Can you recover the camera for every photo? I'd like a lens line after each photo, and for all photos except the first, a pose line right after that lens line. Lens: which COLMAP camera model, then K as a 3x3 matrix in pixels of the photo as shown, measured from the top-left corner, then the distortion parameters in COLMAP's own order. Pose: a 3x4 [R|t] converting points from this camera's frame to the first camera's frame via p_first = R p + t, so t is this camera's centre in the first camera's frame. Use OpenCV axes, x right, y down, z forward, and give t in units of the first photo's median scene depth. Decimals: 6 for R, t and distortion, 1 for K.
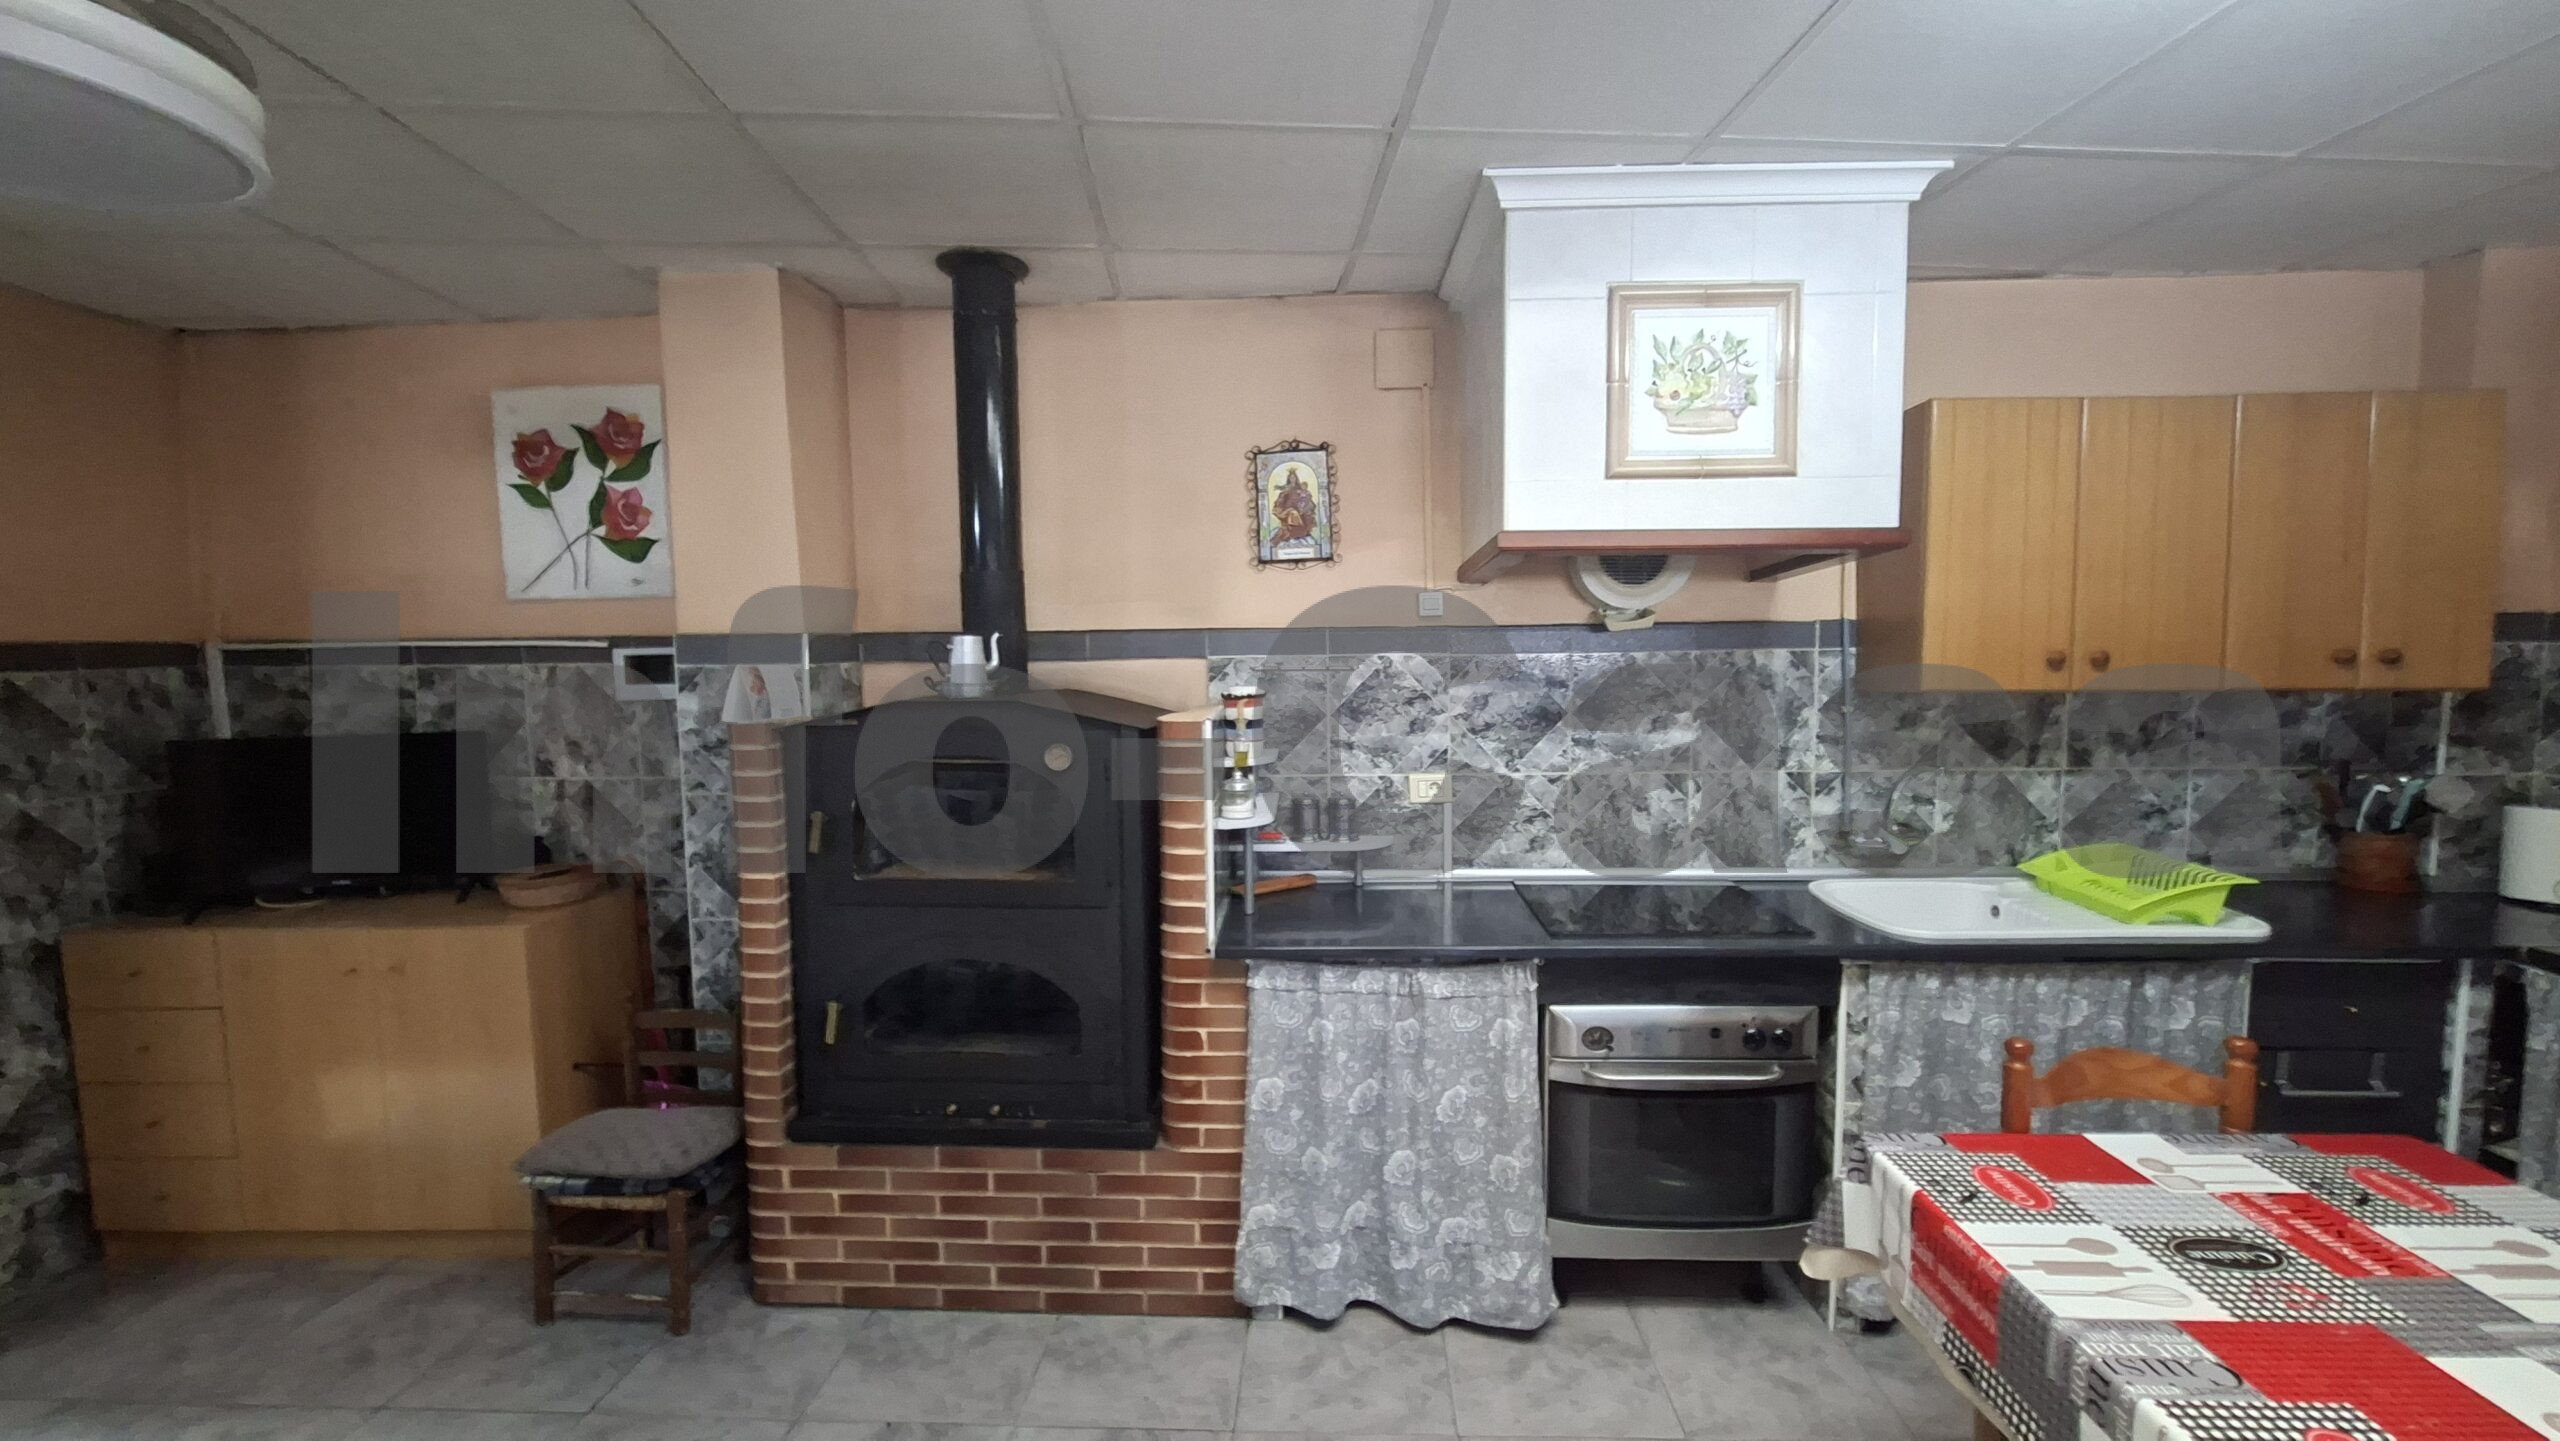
lens RADIAL K [[1011.7, 0, 1297.4], [0, 1011.7, 715.4], [0, 0, 1]] dist [-0.006398, 0.002898]
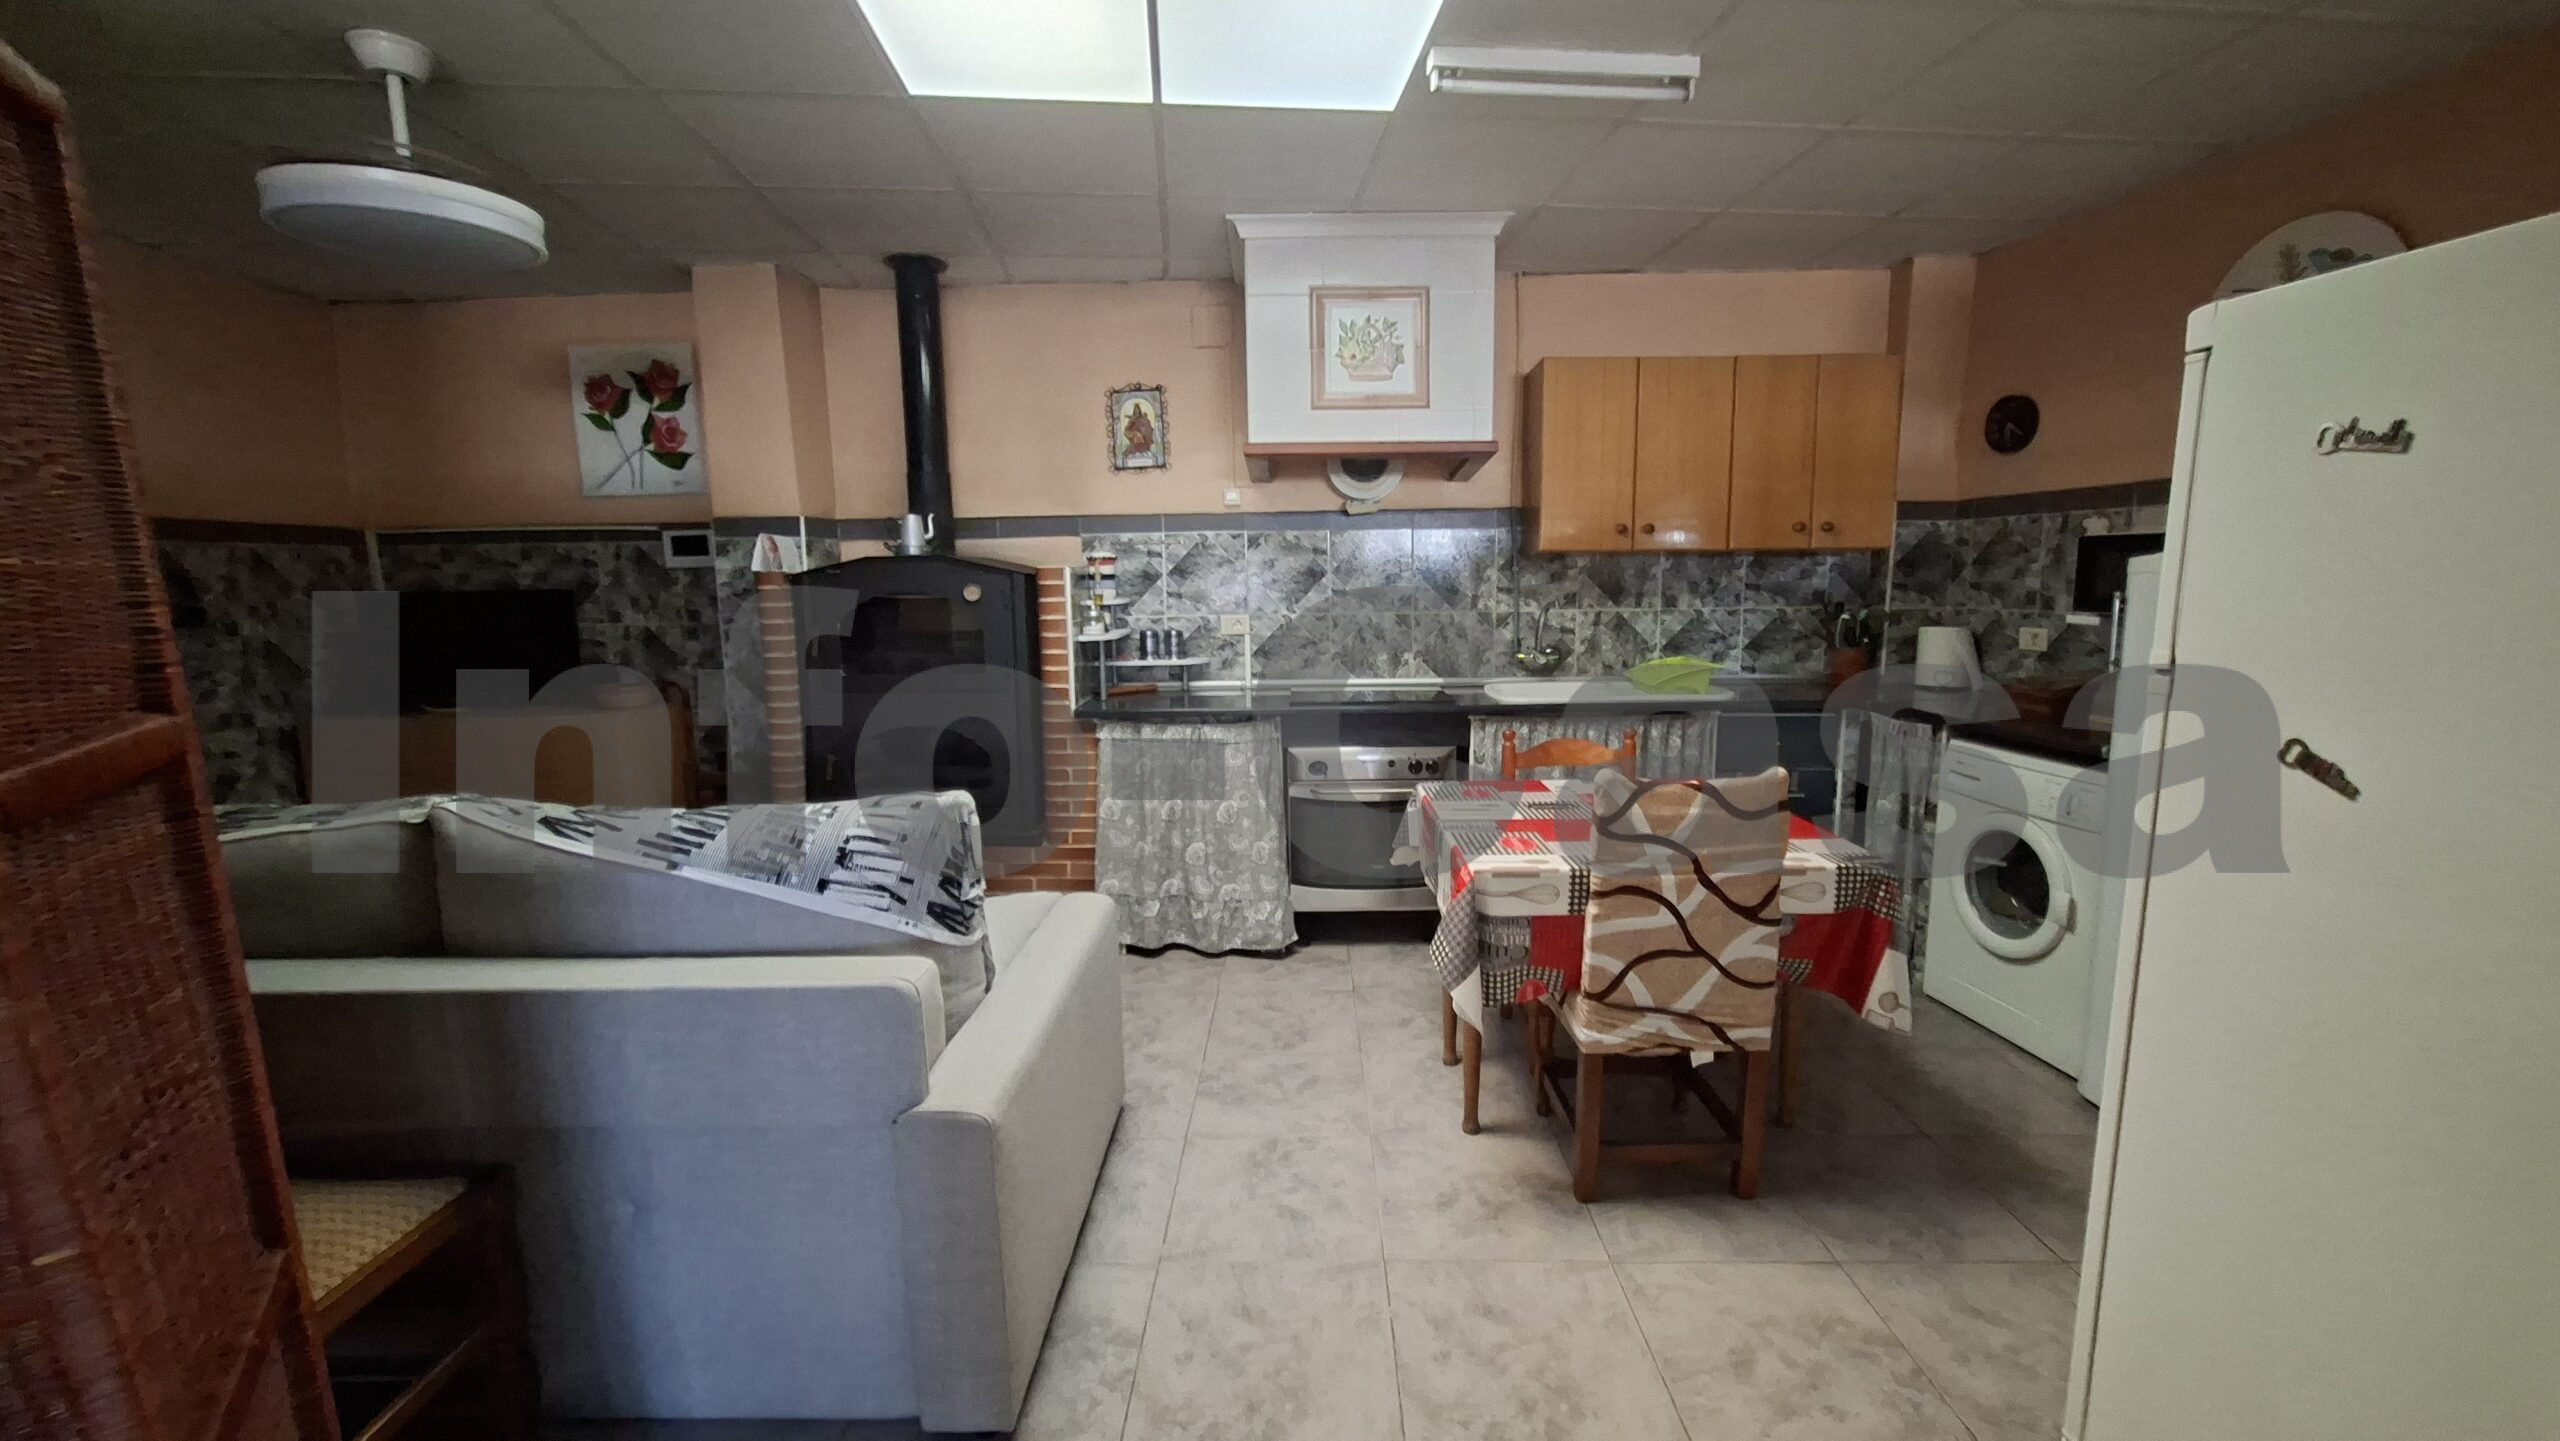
lens RADIAL K [[1011.7, 0, 1294.7], [0, 1011.7, 708.0], [0, 0, 1]] dist [-0.006398, 0.002898]
pose [[0.999618, -0.006002, 0.026979, 0.189139], [0.004457, 0.998365, 0.056993, 0.116156], [-0.027277, -0.056851, 0.998010, -0.501454]]
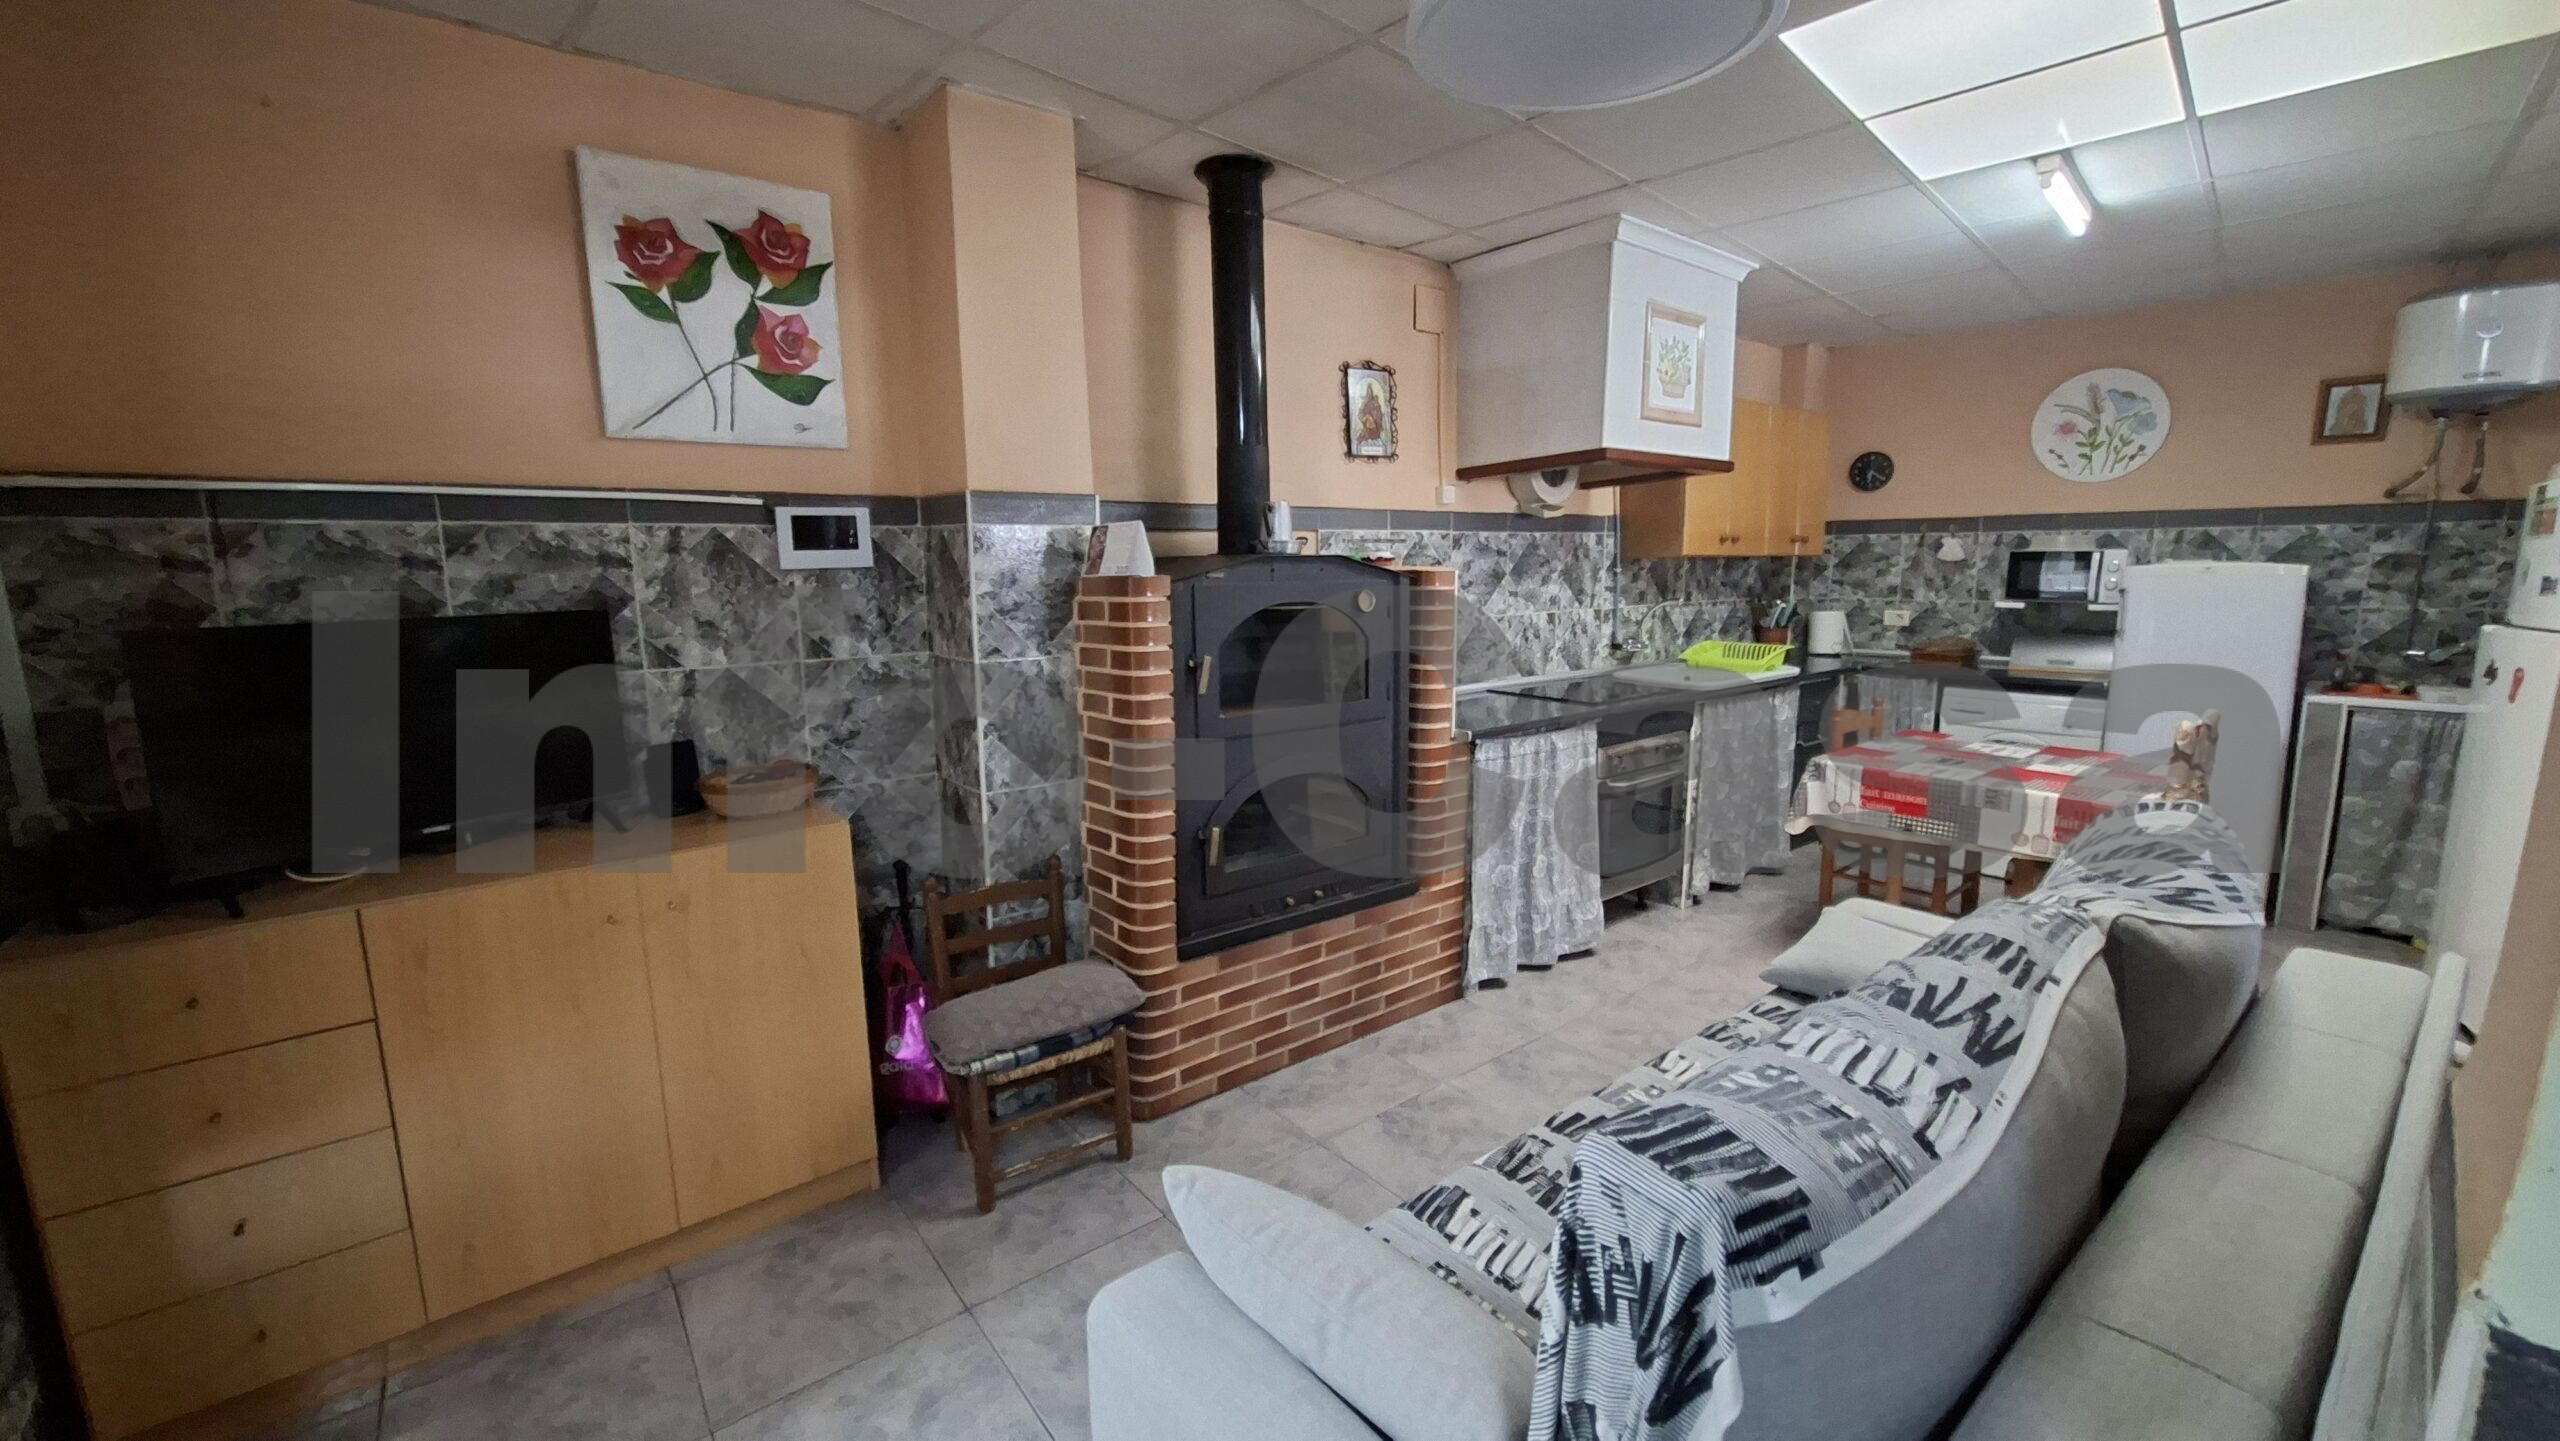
lens RADIAL K [[1011.7, 0, 1292.0], [0, 1011.7, 708.3], [0, 0, 1]] dist [-0.006398, 0.002898]
pose [[0.753303, -0.092804, 0.651093, -1.008036], [0.048566, 0.995141, 0.085653, 0.054052], [-0.655878, -0.032902, 0.754150, 0.091033]]
